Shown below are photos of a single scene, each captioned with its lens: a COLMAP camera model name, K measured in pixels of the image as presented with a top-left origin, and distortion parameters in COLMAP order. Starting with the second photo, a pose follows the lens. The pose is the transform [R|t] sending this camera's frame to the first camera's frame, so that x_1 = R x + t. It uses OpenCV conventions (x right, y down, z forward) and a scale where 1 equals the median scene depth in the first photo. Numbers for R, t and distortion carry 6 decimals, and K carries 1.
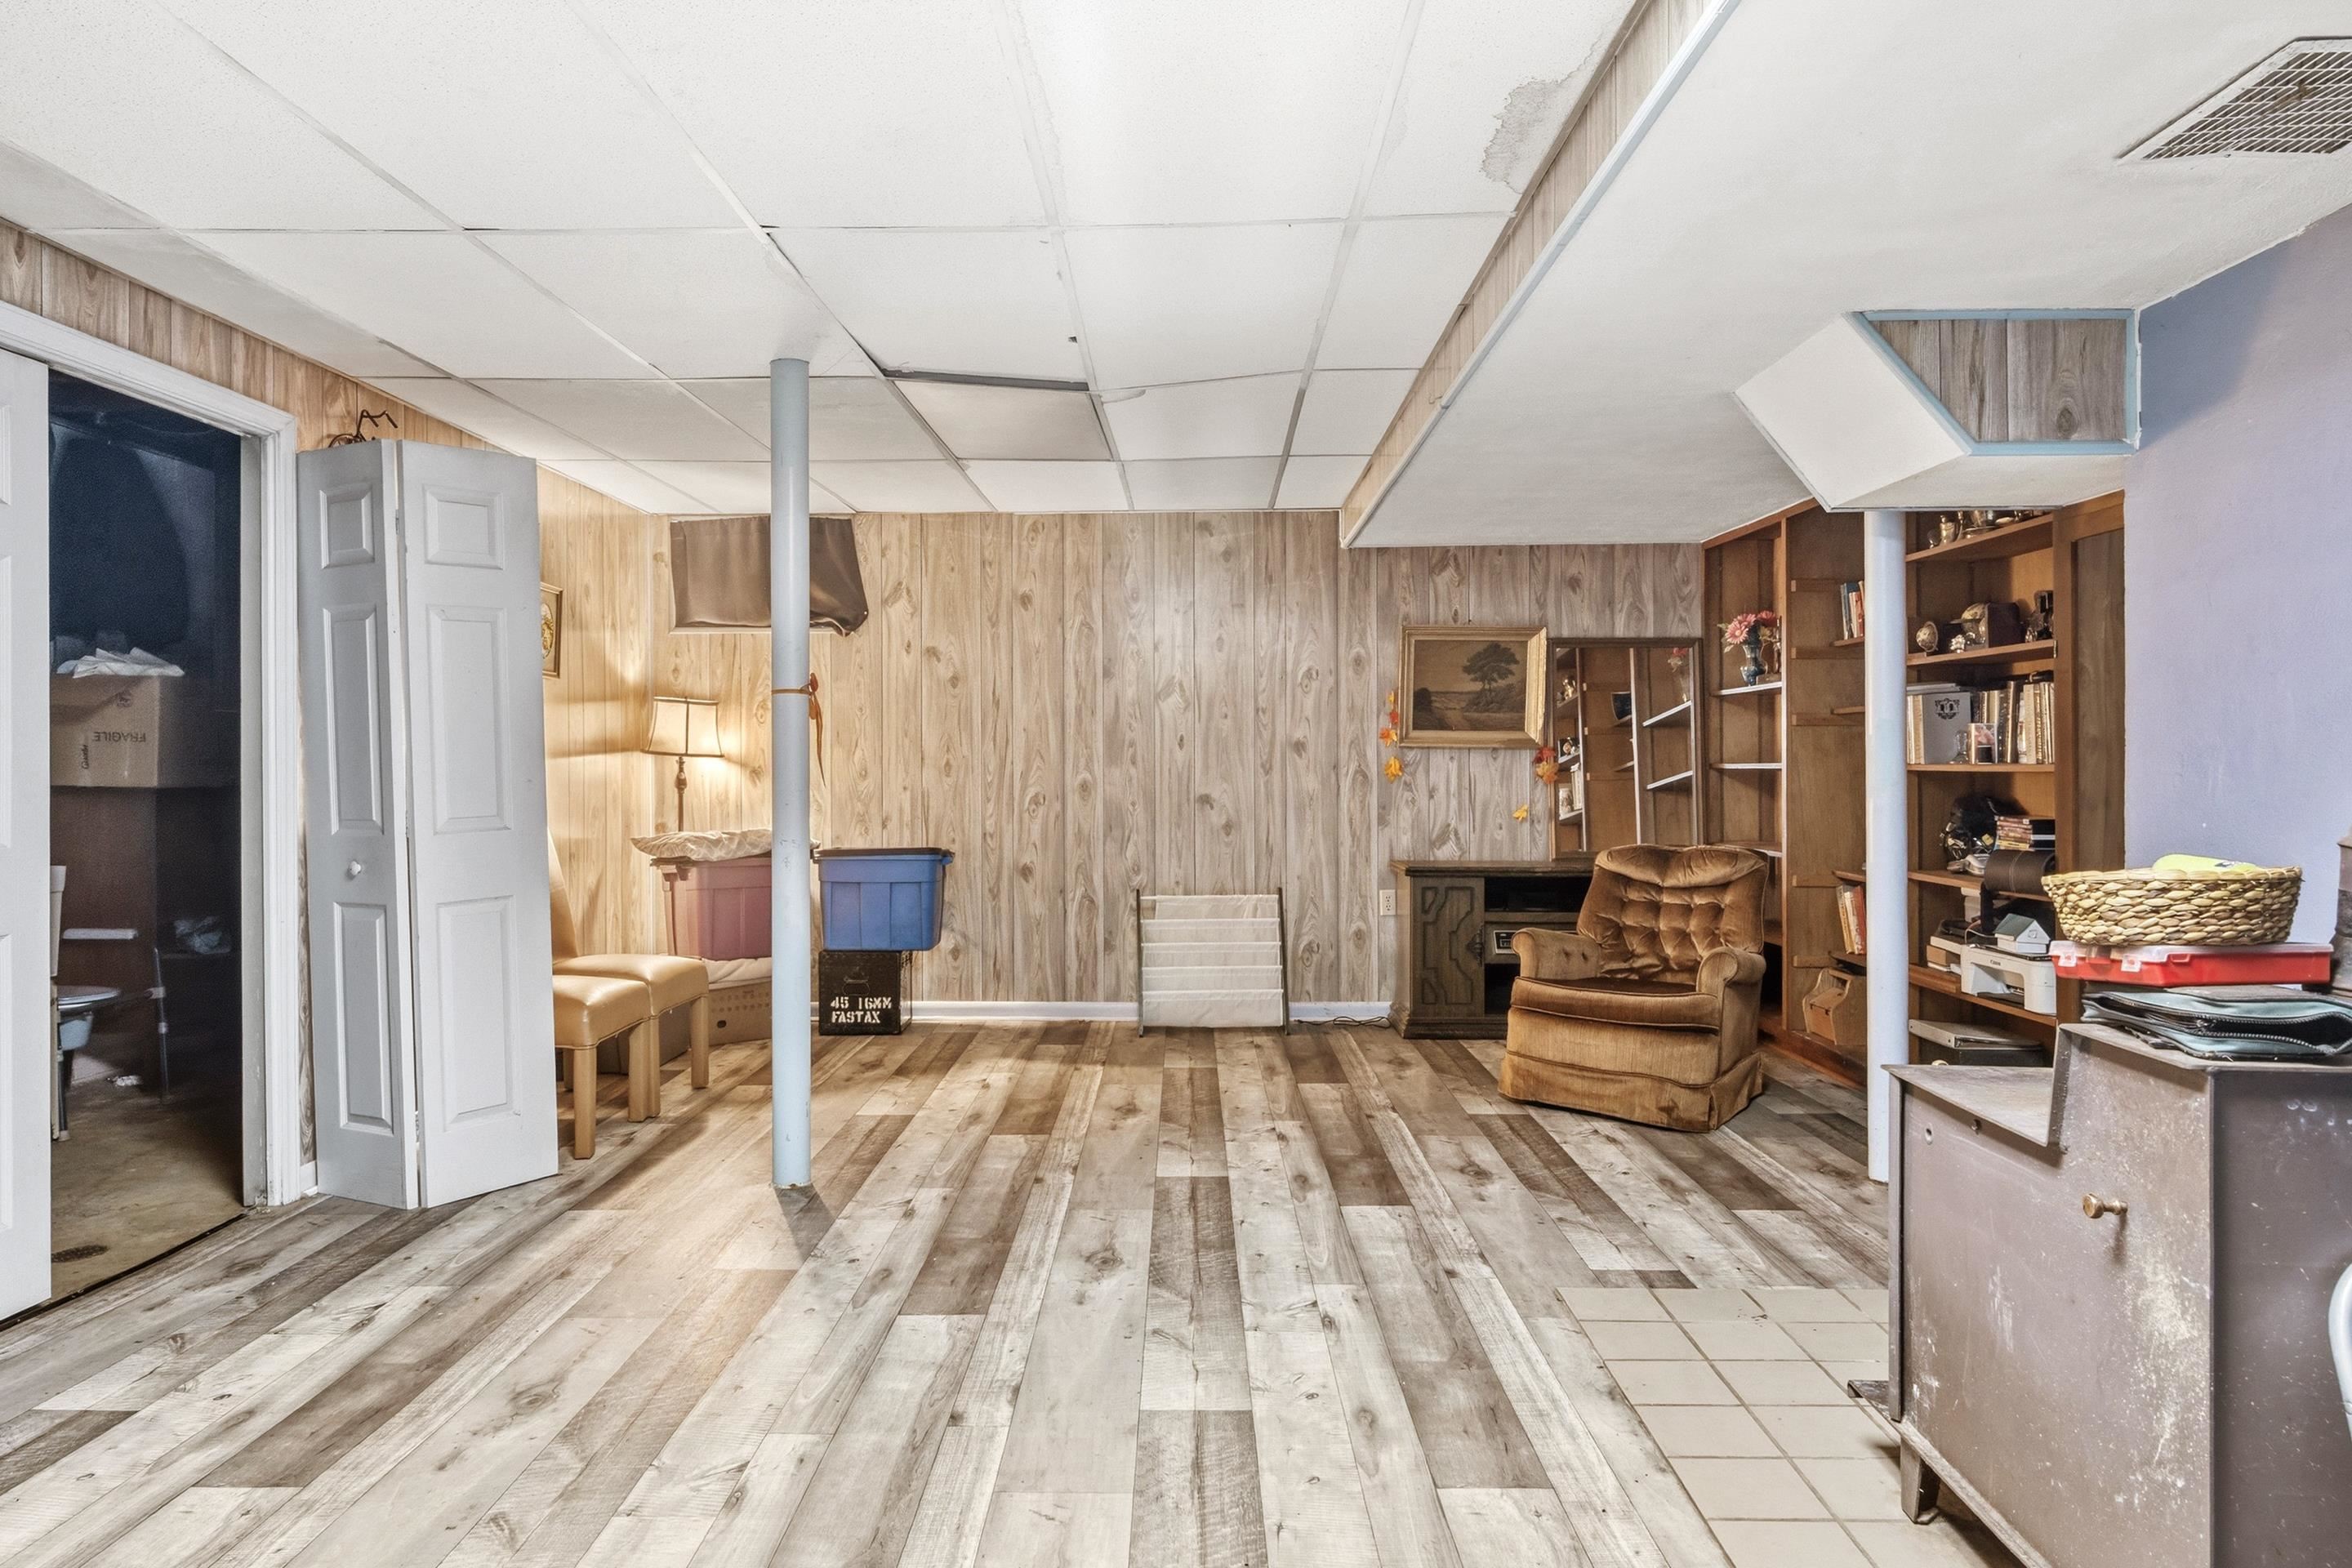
lens RADIAL K [[1438.6, 0, 1159.4], [0, 1438.6, 786.5], [0, 0, 1]] dist [0.000585, -0.003021]
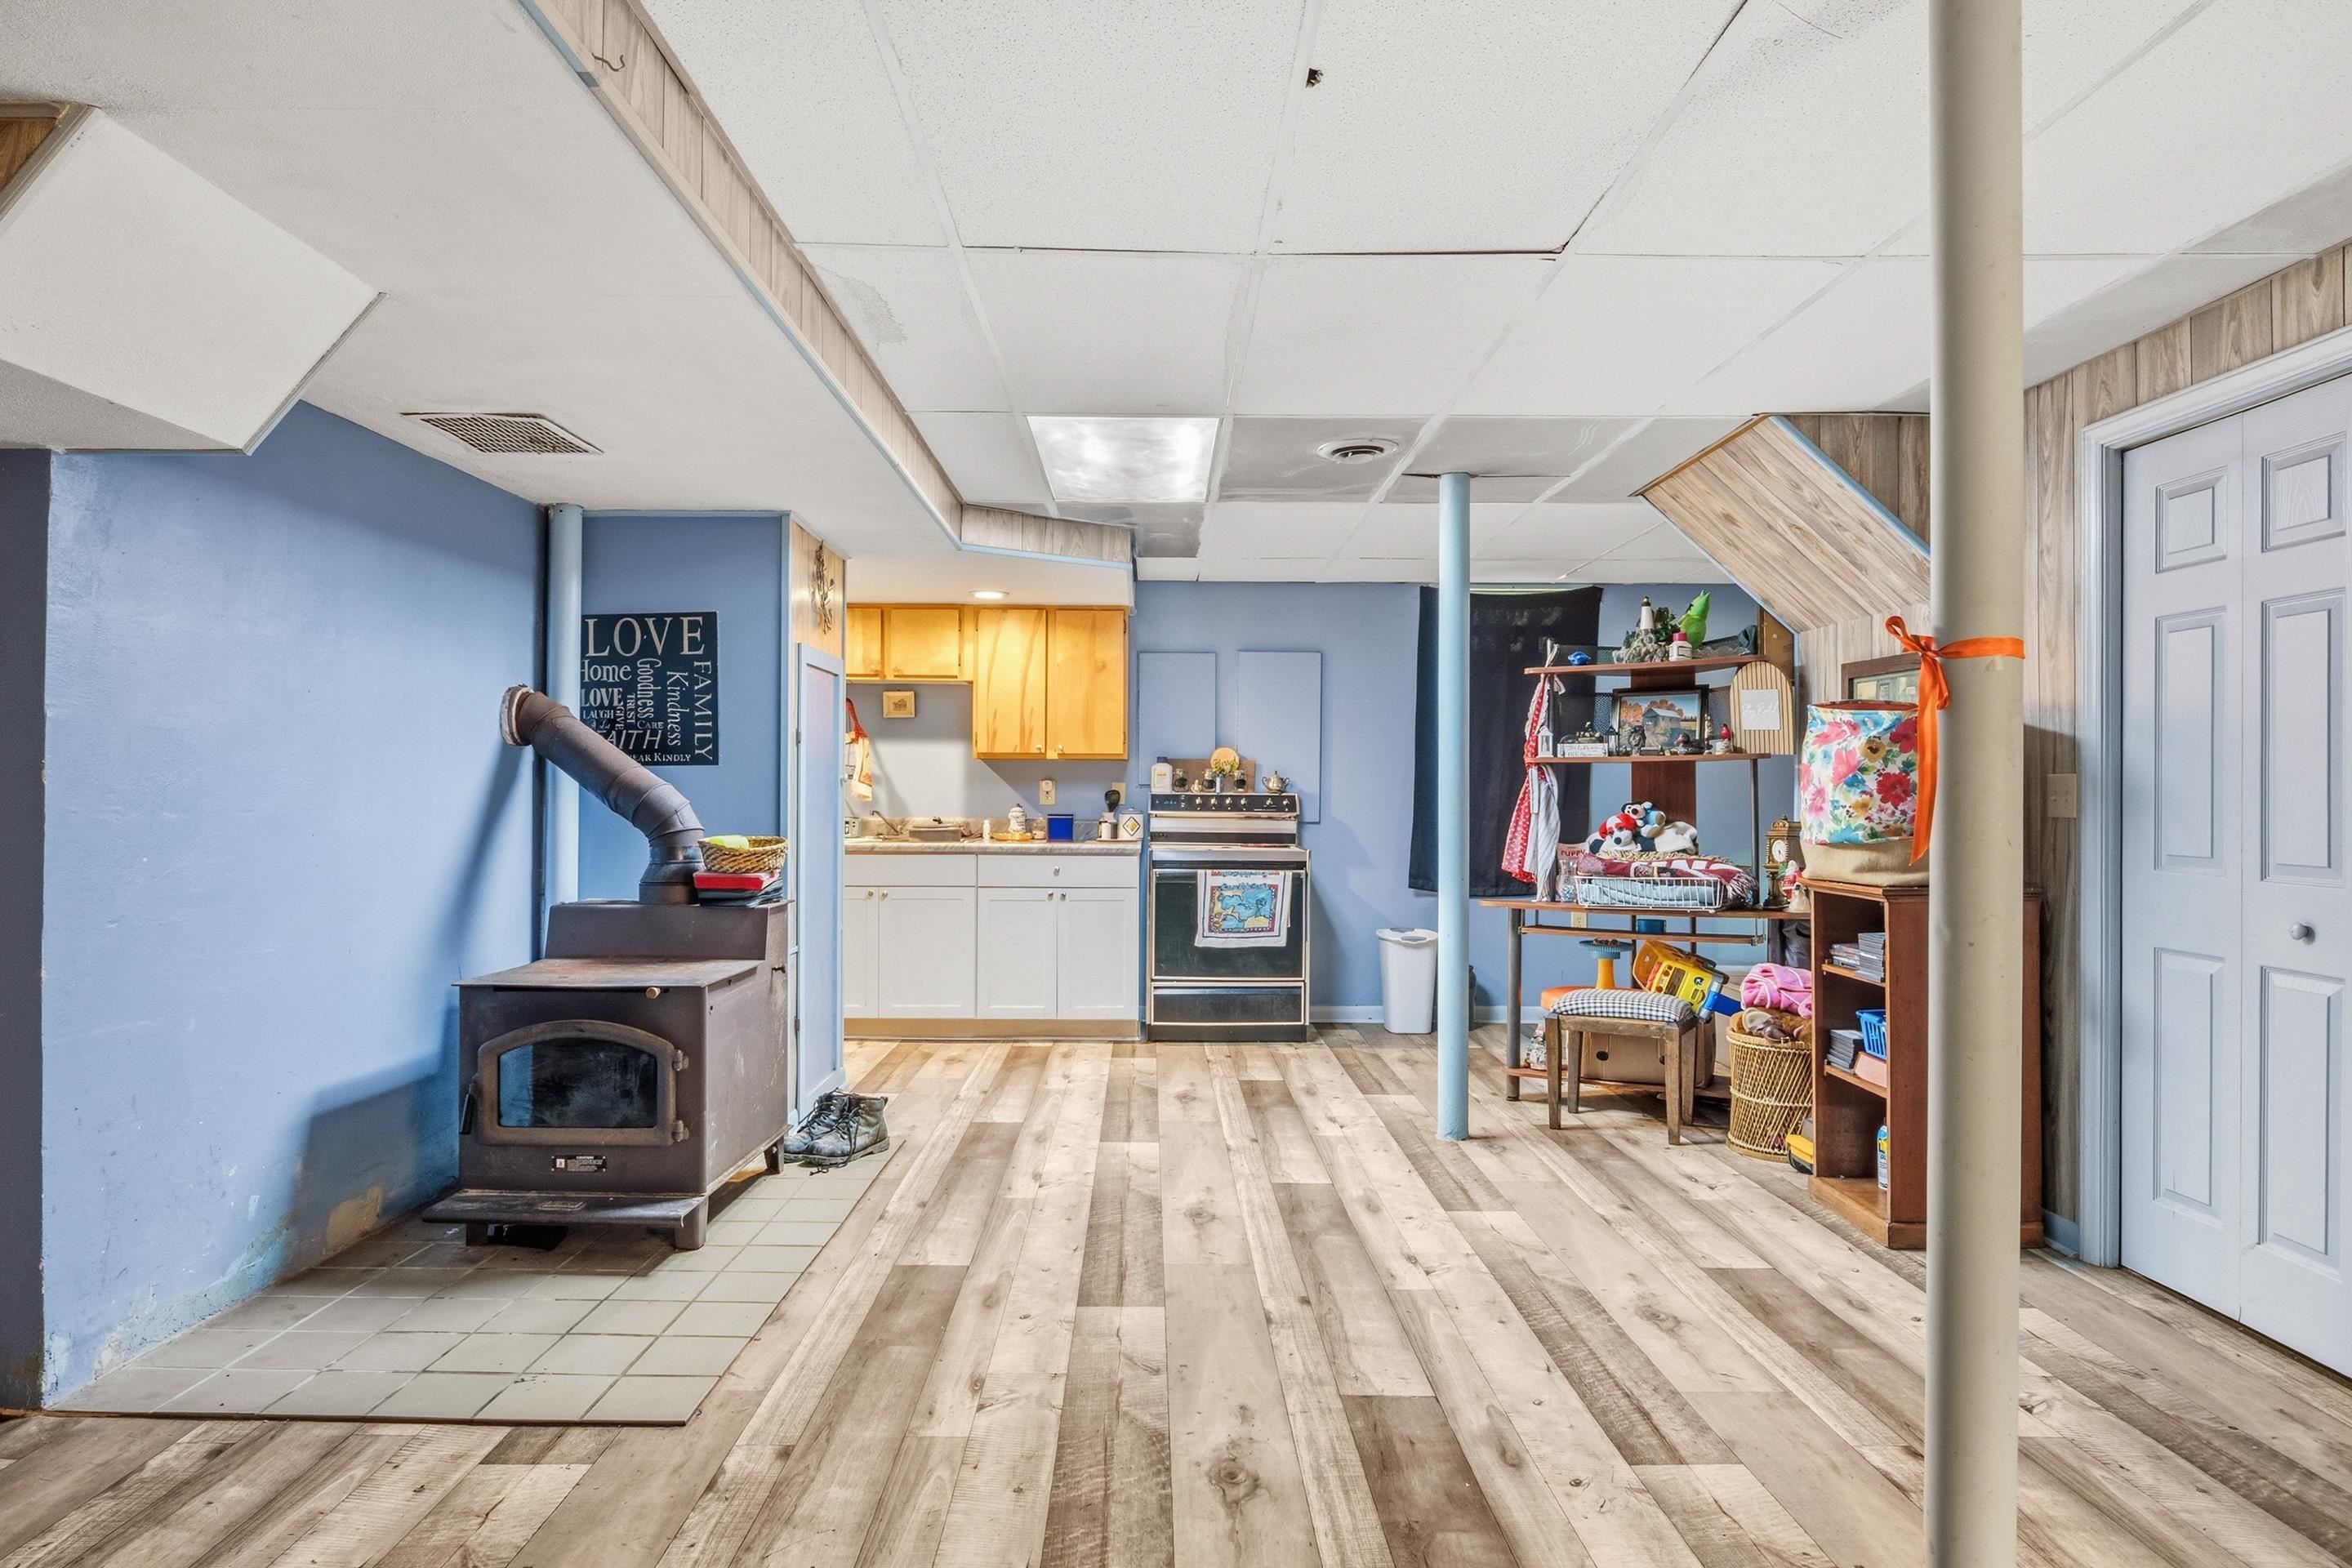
lens RADIAL K [[1377.3, 0, 1158.1], [0, 1377.3, 788.7], [0, 0, 1]] dist [-0.000299, -0.010988]
pose [[-0.999678, -0.000920, -0.025368, 0.019965], [-0.001275, 0.999901, 0.013987, -0.036021], [0.025353, 0.014015, -0.999580, 1.860490]]
